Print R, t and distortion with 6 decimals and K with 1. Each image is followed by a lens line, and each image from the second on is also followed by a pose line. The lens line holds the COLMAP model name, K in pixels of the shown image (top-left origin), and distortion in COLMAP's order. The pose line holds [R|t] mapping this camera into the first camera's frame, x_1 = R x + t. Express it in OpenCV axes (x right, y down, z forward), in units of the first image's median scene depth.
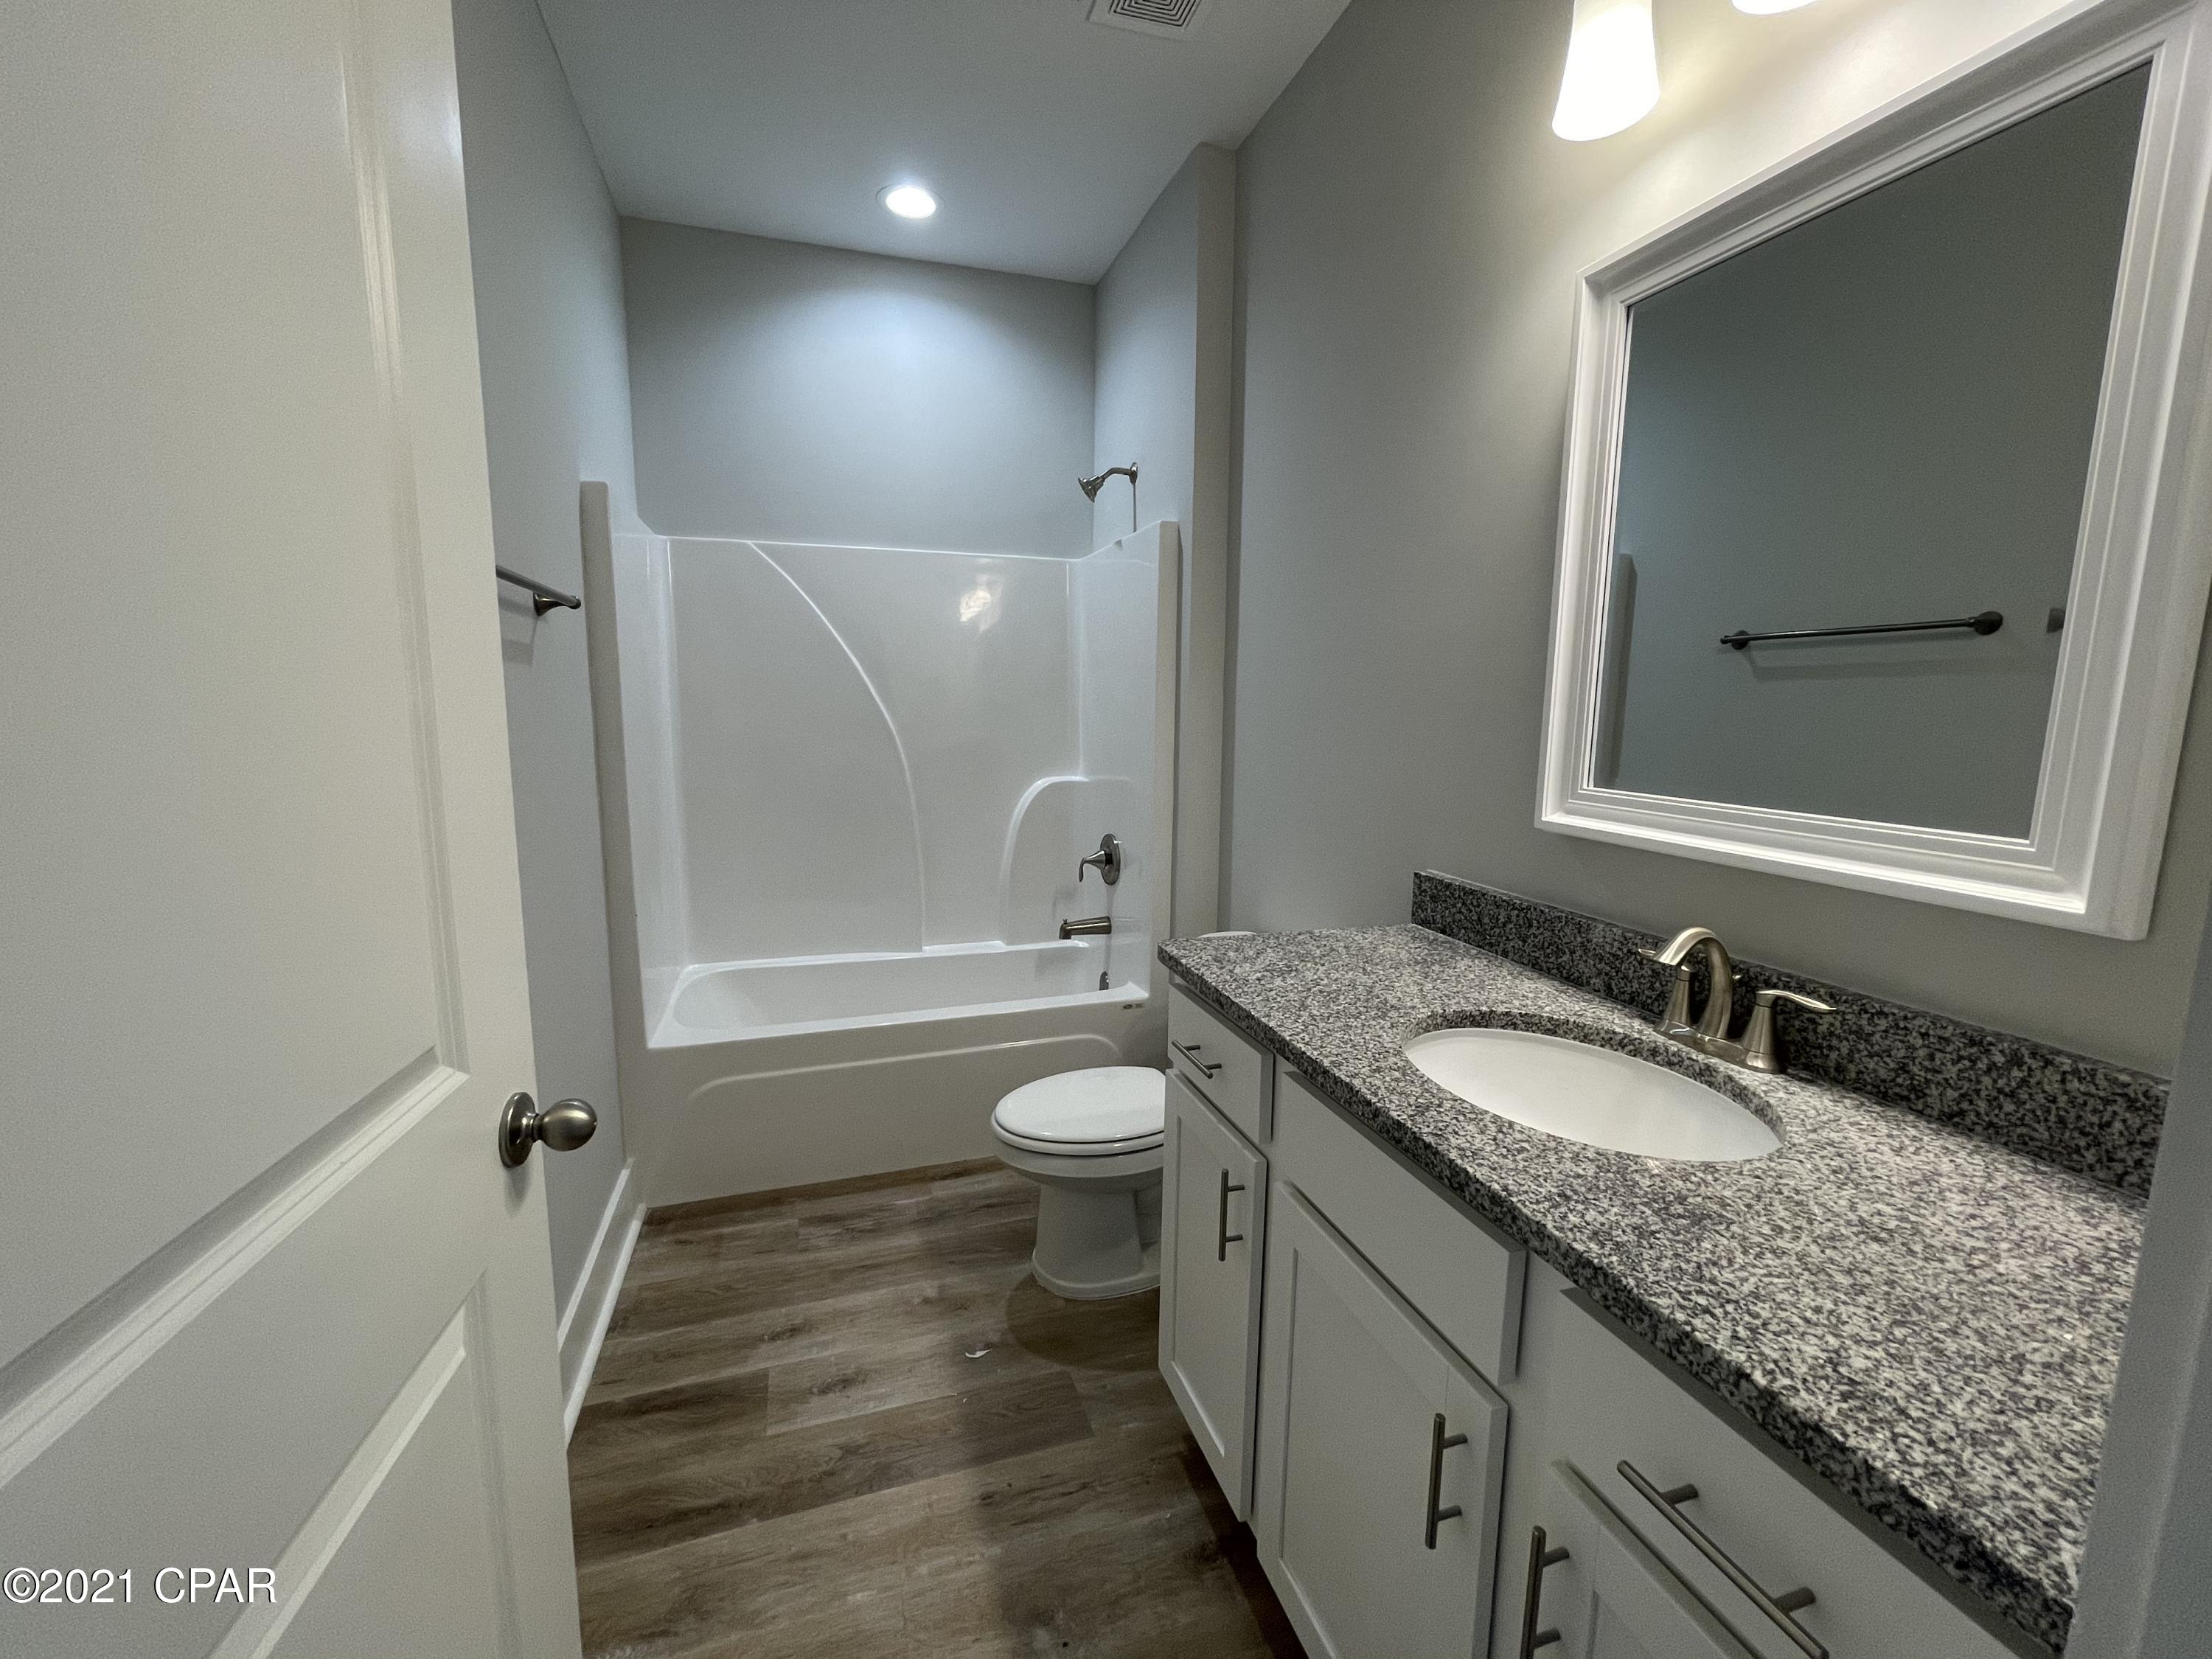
lens RADIAL K [[882.0, 0, 1105.7], [0, 882.0, 823.1], [0, 0, 1]] dist [-0.003118, -0.000341]
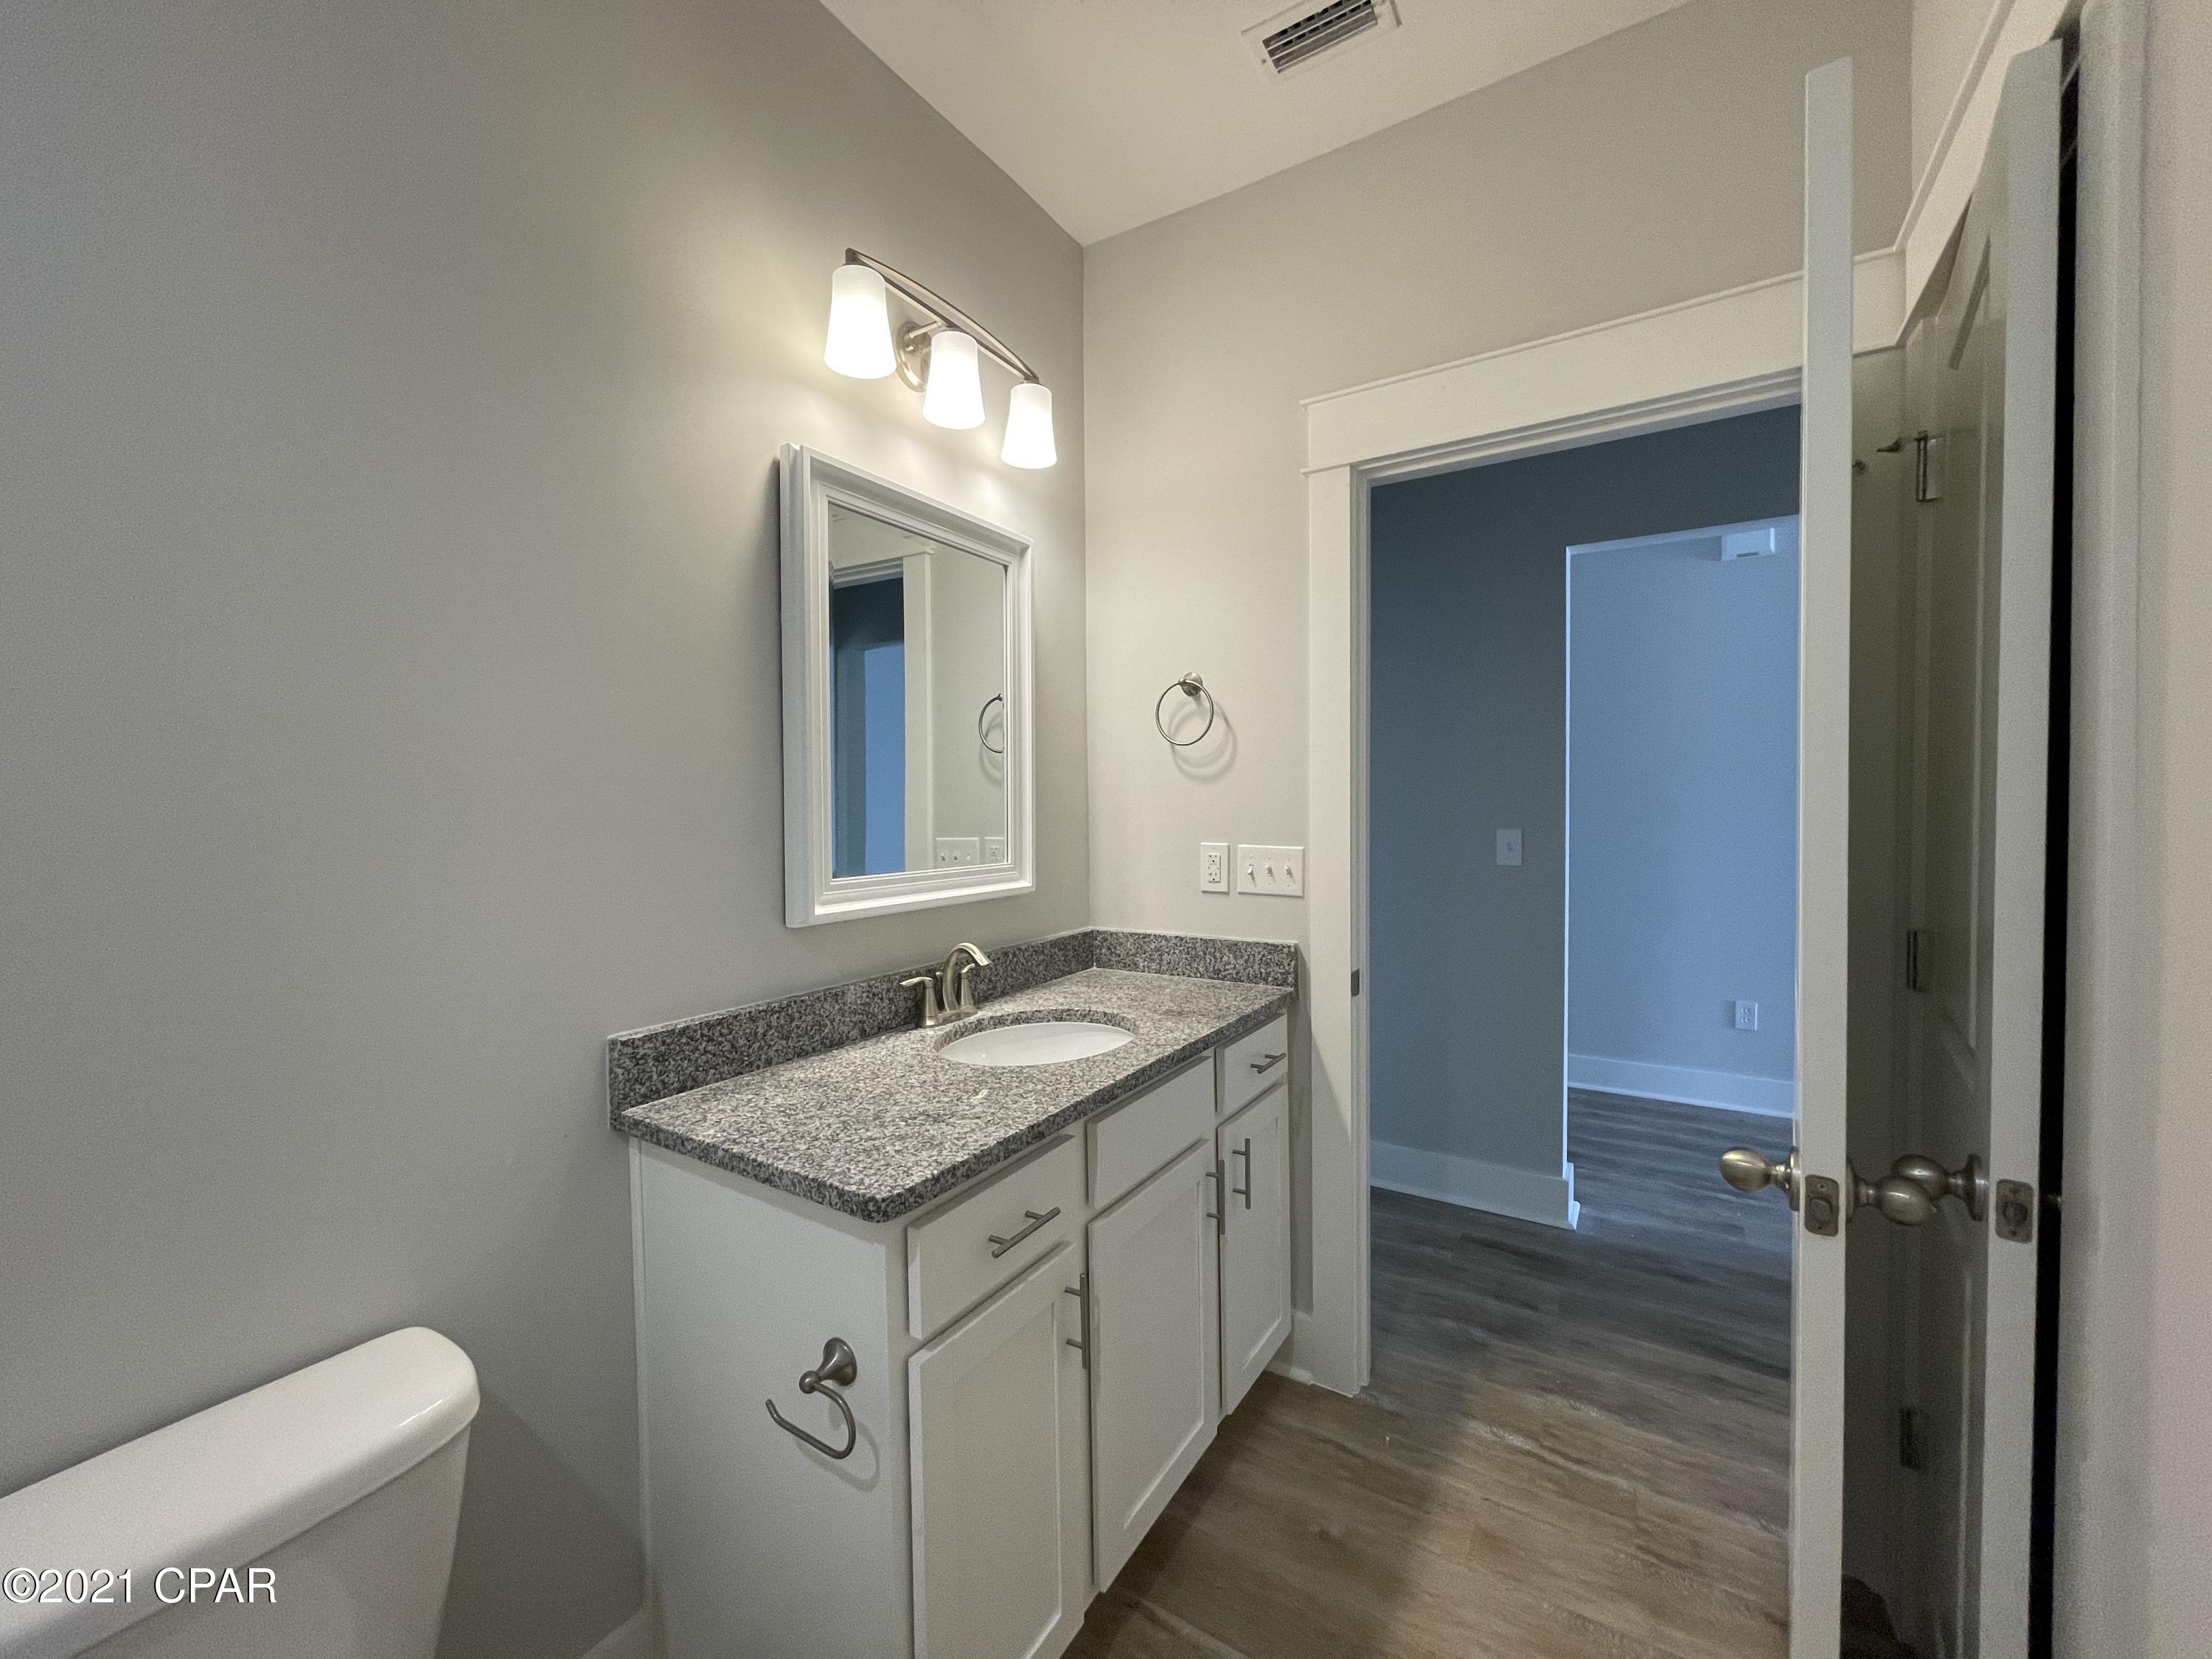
lens RADIAL K [[882.0, 0, 1106.3], [0, 882.0, 823.4], [0, 0, 1]] dist [-0.003118, -0.000341]
pose [[-0.635347, -0.029581, 0.771660, -0.591205], [0.104068, 0.986871, 0.123516, -0.216679], [-0.765182, 0.158781, -0.623927, 1.384536]]
